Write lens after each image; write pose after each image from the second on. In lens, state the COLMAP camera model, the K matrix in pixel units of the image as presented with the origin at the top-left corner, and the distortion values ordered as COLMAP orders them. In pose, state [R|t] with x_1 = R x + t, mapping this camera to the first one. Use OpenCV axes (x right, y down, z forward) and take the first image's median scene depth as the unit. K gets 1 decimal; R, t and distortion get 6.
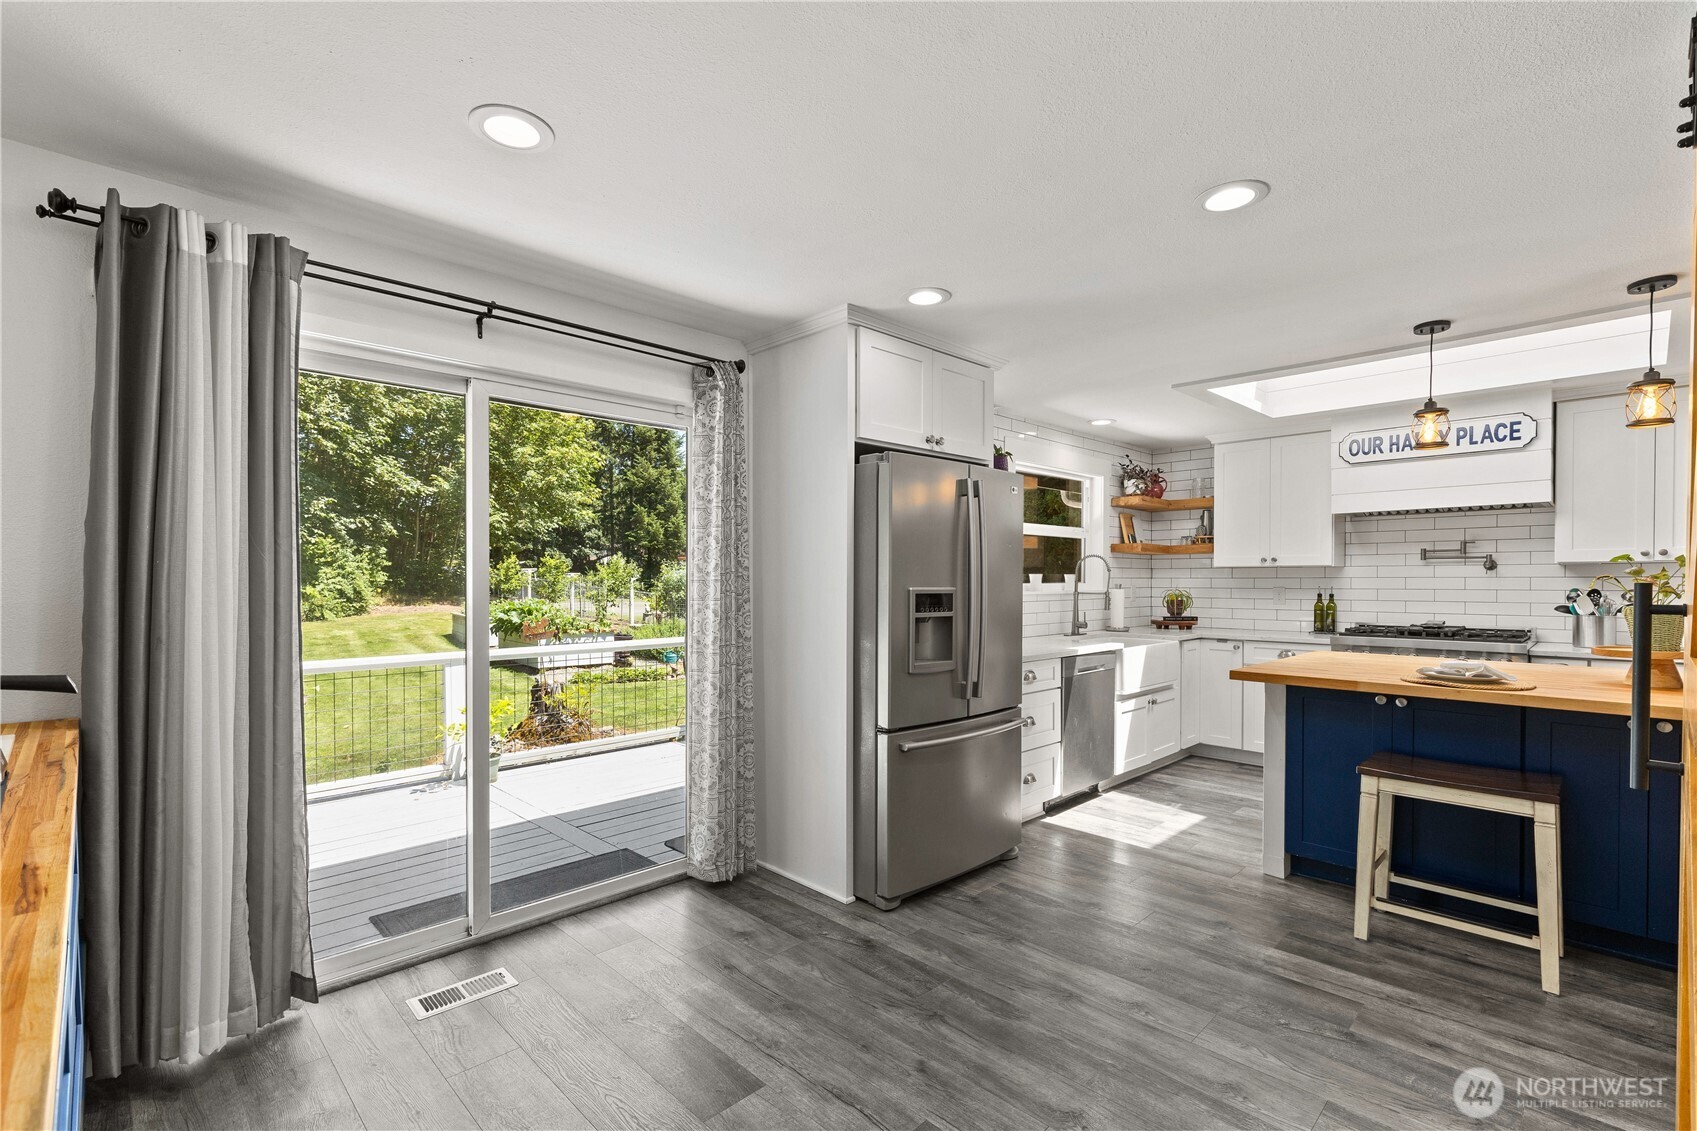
lens RADIAL K [[761.5, 0, 842.3], [0, 761.5, 580.2], [0, 0, 1]] dist [0.004144, 0.000270]
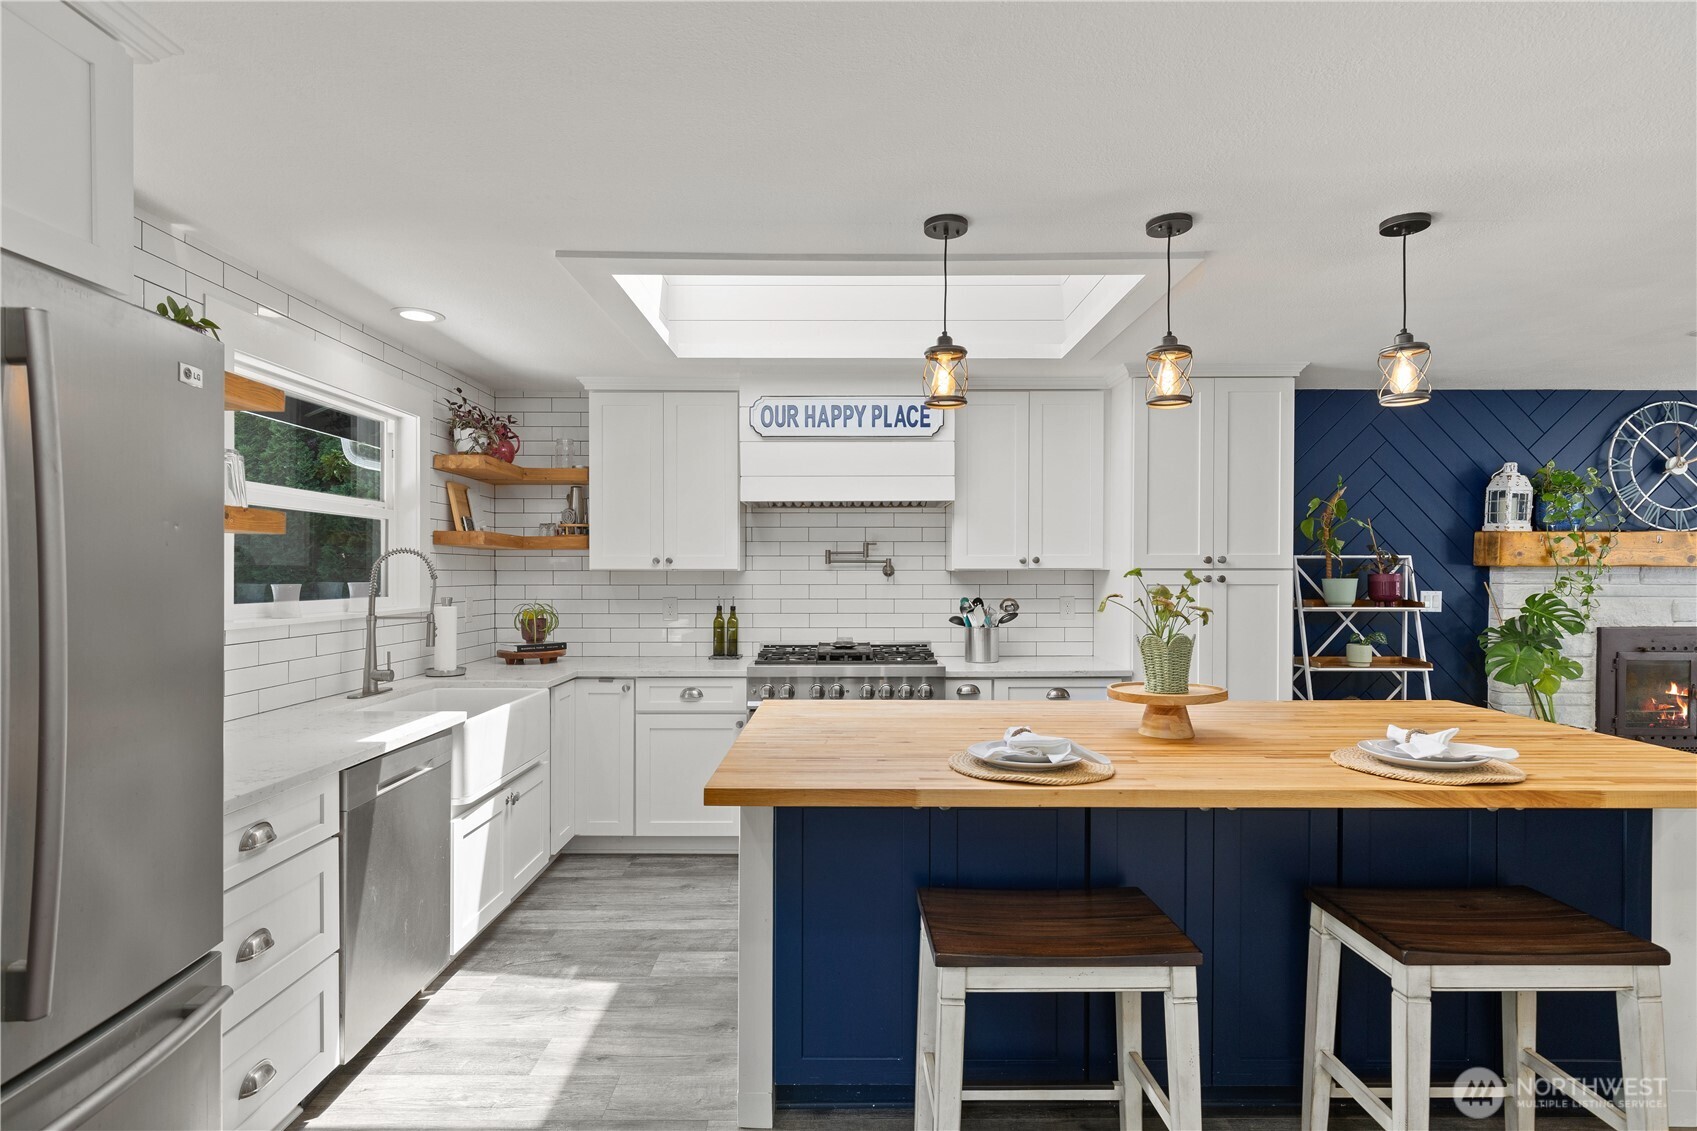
lens RADIAL K [[880.7, 0, 848.3], [0, 880.7, 582.1], [0, 0, 1]] dist [0.005219, -0.000758]
pose [[0.699202, -0.007052, 0.714889, 0.095217], [0.000549, 0.999956, 0.009327, -0.015536], [-0.714924, -0.006129, 0.699176, 0.318363]]
